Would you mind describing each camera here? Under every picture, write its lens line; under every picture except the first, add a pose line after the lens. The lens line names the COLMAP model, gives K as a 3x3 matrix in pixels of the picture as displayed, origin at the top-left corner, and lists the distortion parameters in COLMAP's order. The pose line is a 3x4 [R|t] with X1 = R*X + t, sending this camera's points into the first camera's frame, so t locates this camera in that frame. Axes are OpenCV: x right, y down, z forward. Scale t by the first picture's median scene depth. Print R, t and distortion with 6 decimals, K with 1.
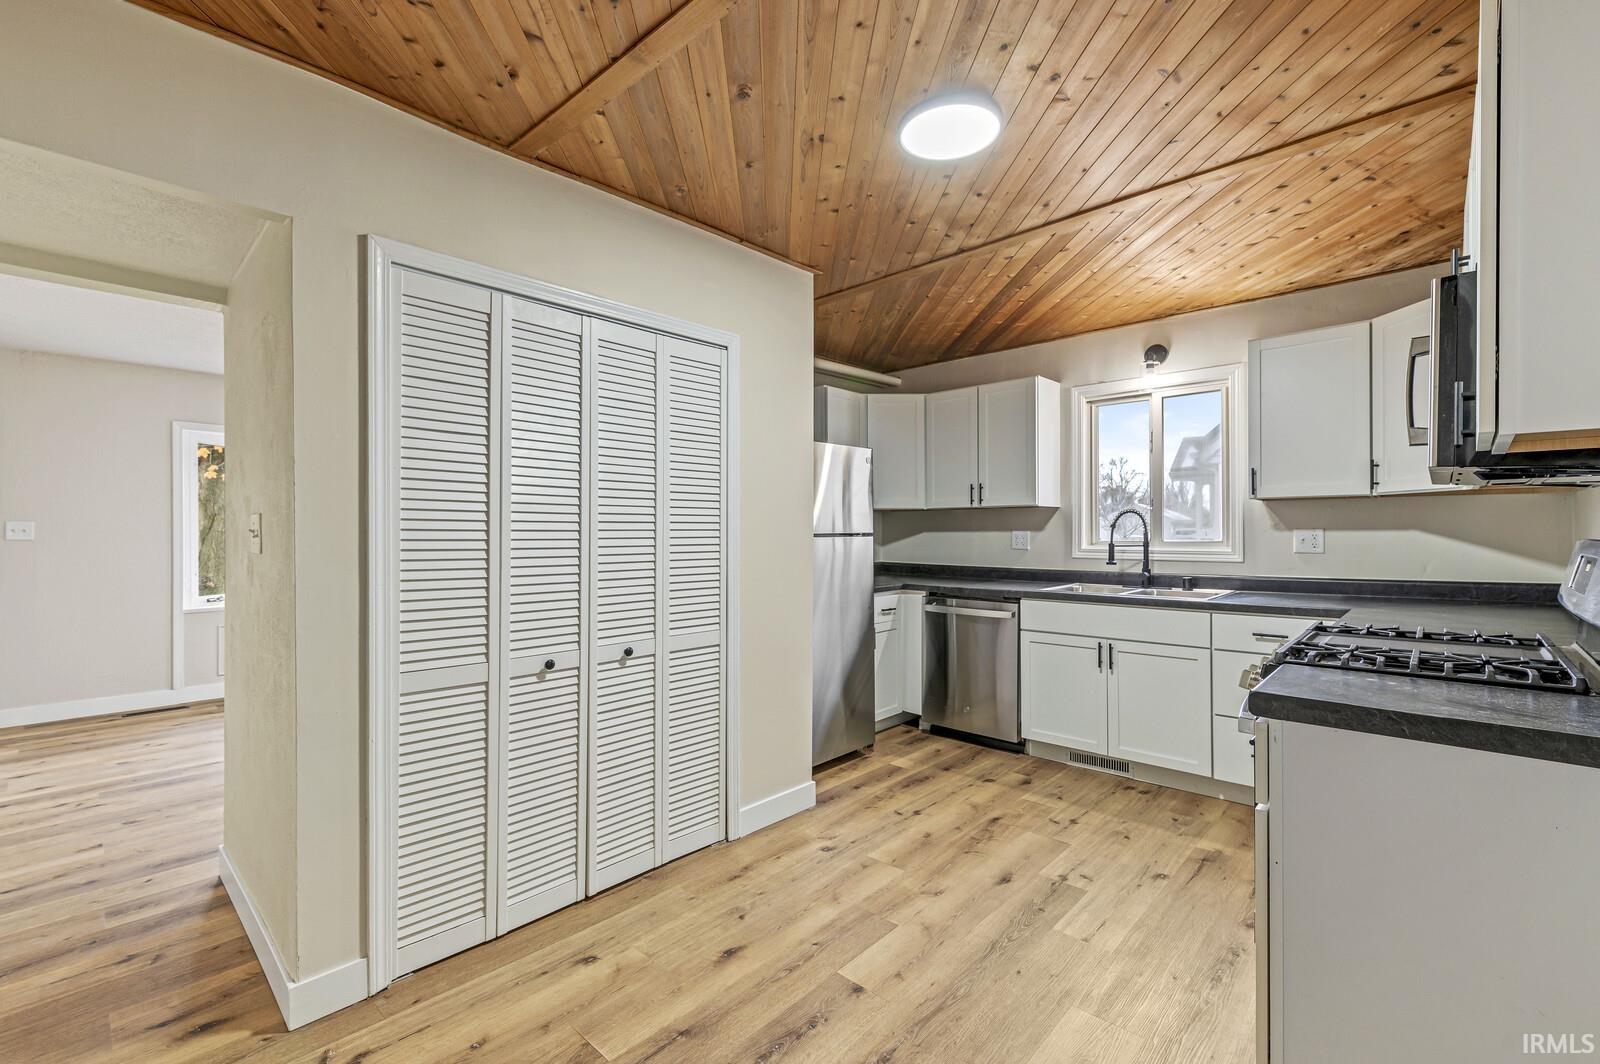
lens RADIAL K [[693.8, 0, 796.2], [0, 693.8, 534.0], [0, 0, 1]] dist [-0.000703, -0.000369]
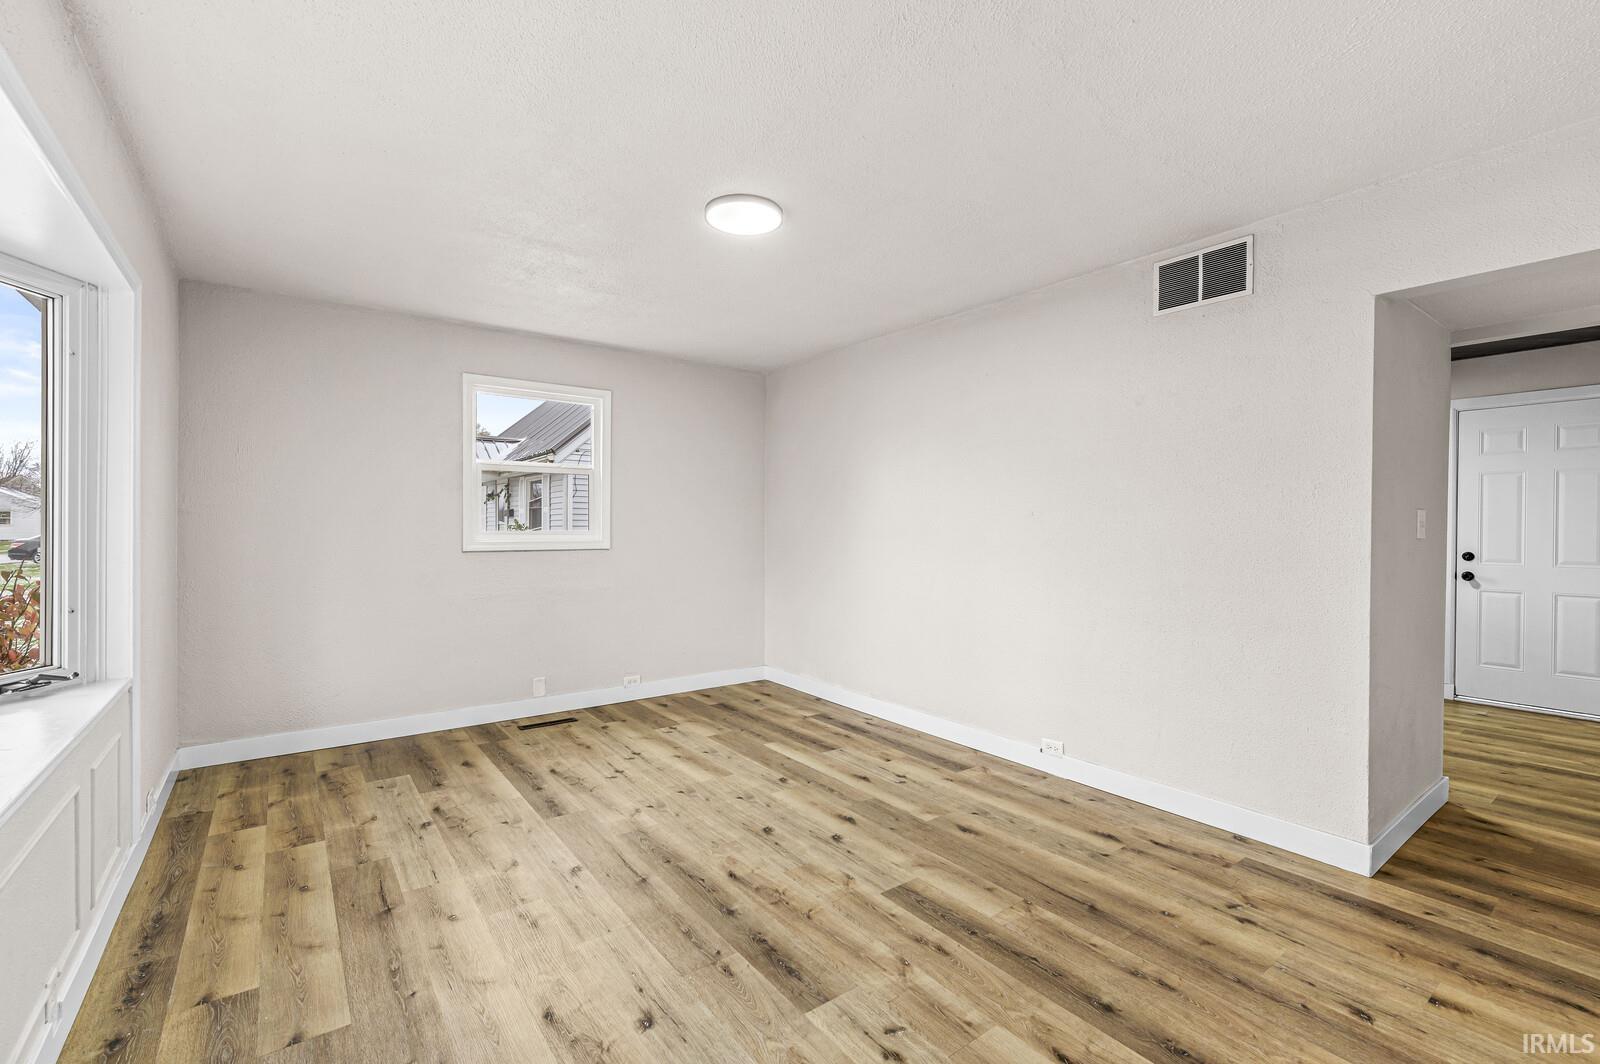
lens RADIAL K [[693.8, 0, 799.7], [0, 693.8, 528.7], [0, 0, 1]] dist [-0.000703, -0.000369]
pose [[0.164438, -0.001122, 0.986387, -1.154708], [-0.005570, 0.999982, 0.002066, 0.003389], [-0.986372, -0.005833, 0.164429, 0.981024]]
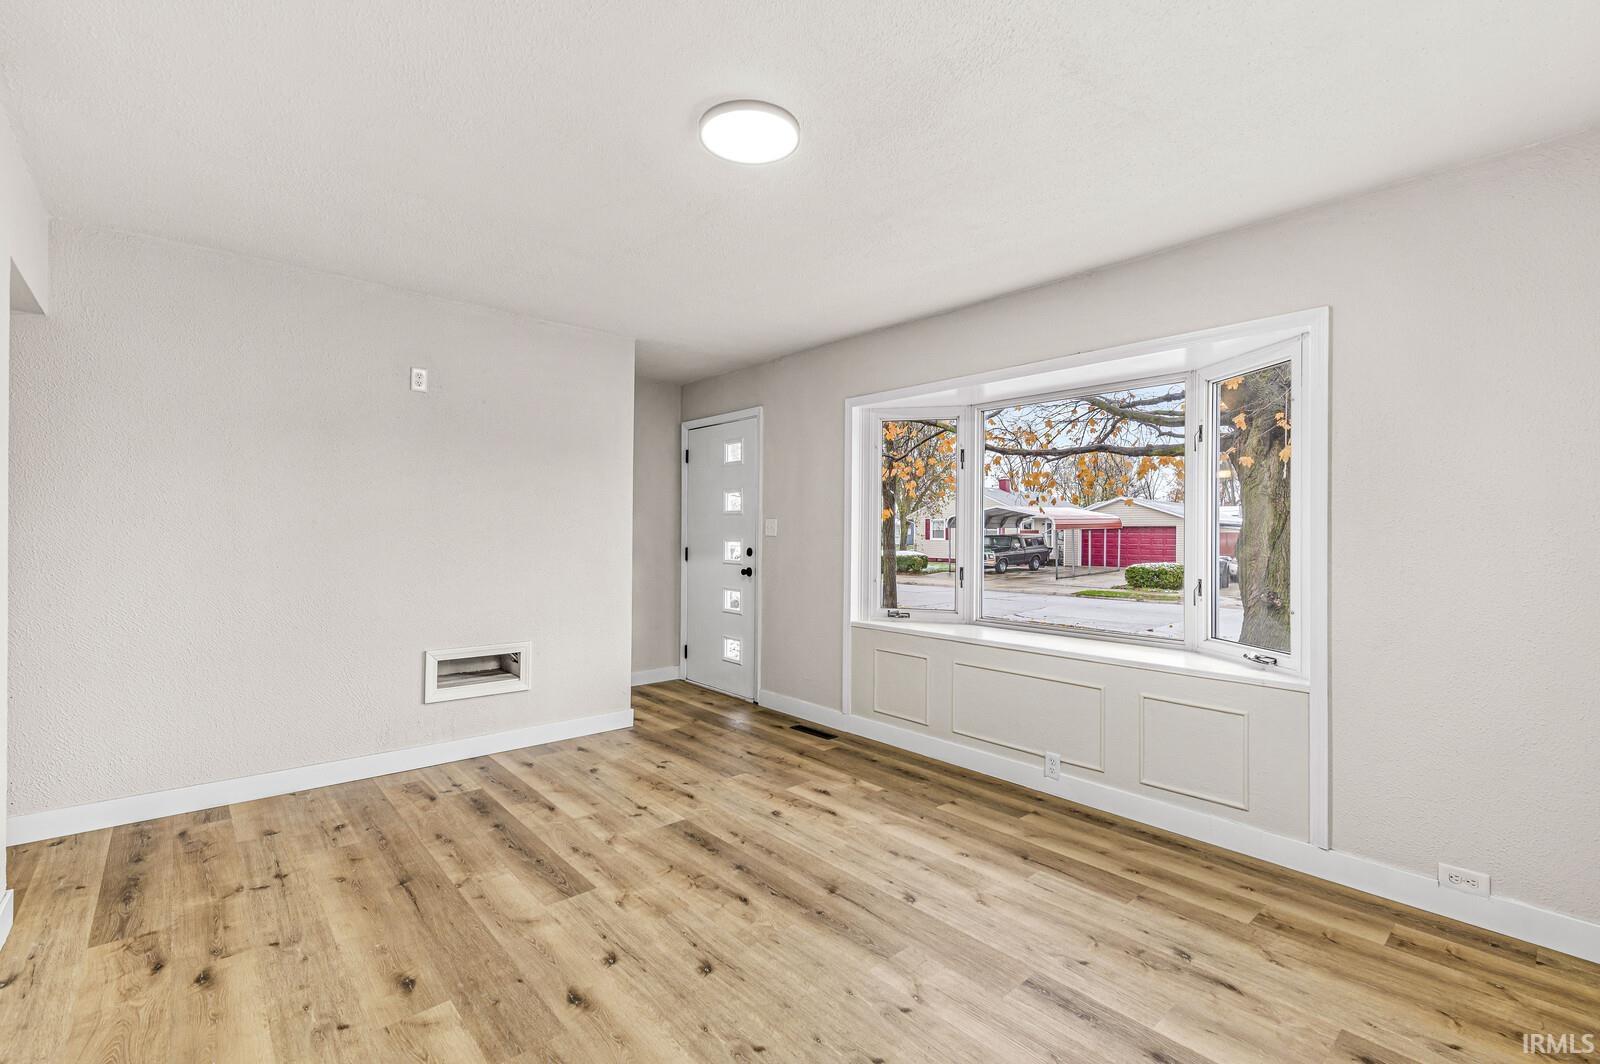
lens RADIAL K [[693.8, 0, 787.2], [0, 693.8, 533.6], [0, 0, 1]] dist [-0.000703, -0.000369]
pose [[-0.099353, 0.000917, -0.995052, -0.050233], [-0.010605, 0.999942, 0.001980, 0.001517], [0.994996, 0.010749, -0.099337, 1.215423]]
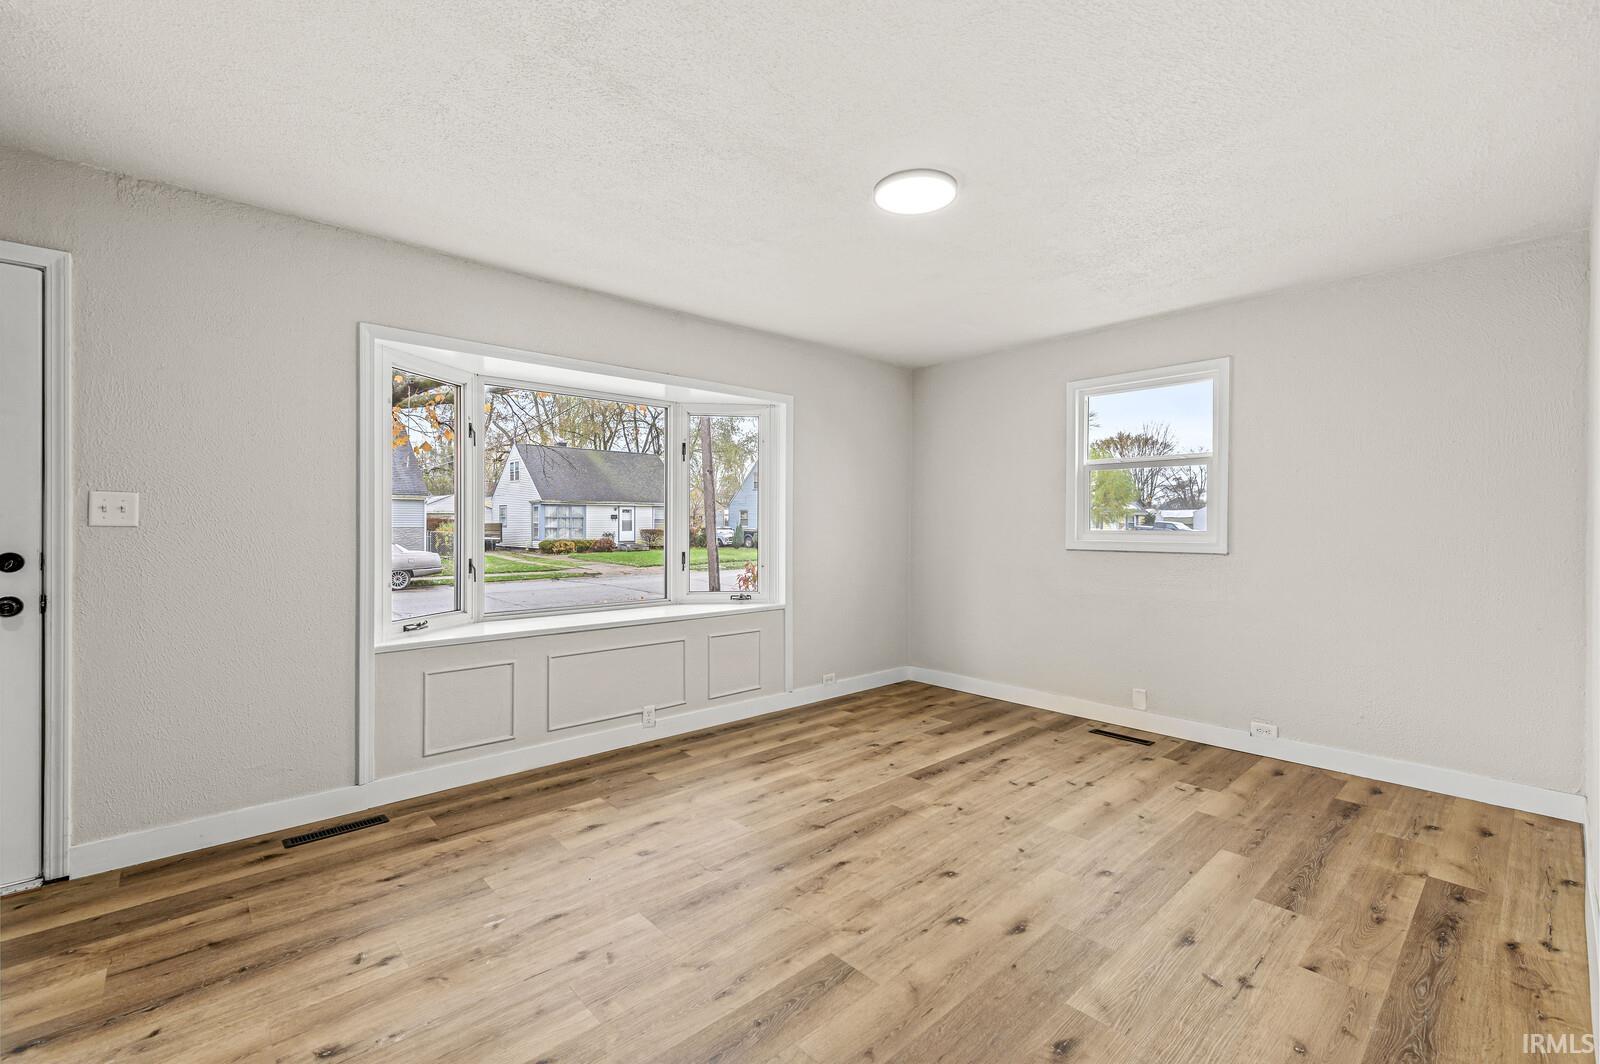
lens RADIAL K [[693.8, 0, 799.6], [0, 693.8, 525.3], [0, 0, 1]] dist [-0.000703, -0.000369]
pose [[0.997245, 0.005078, -0.074004, -0.588098], [-0.004881, 0.999984, 0.002831, 0.003528], [0.074017, -0.002462, 0.997254, 0.537441]]
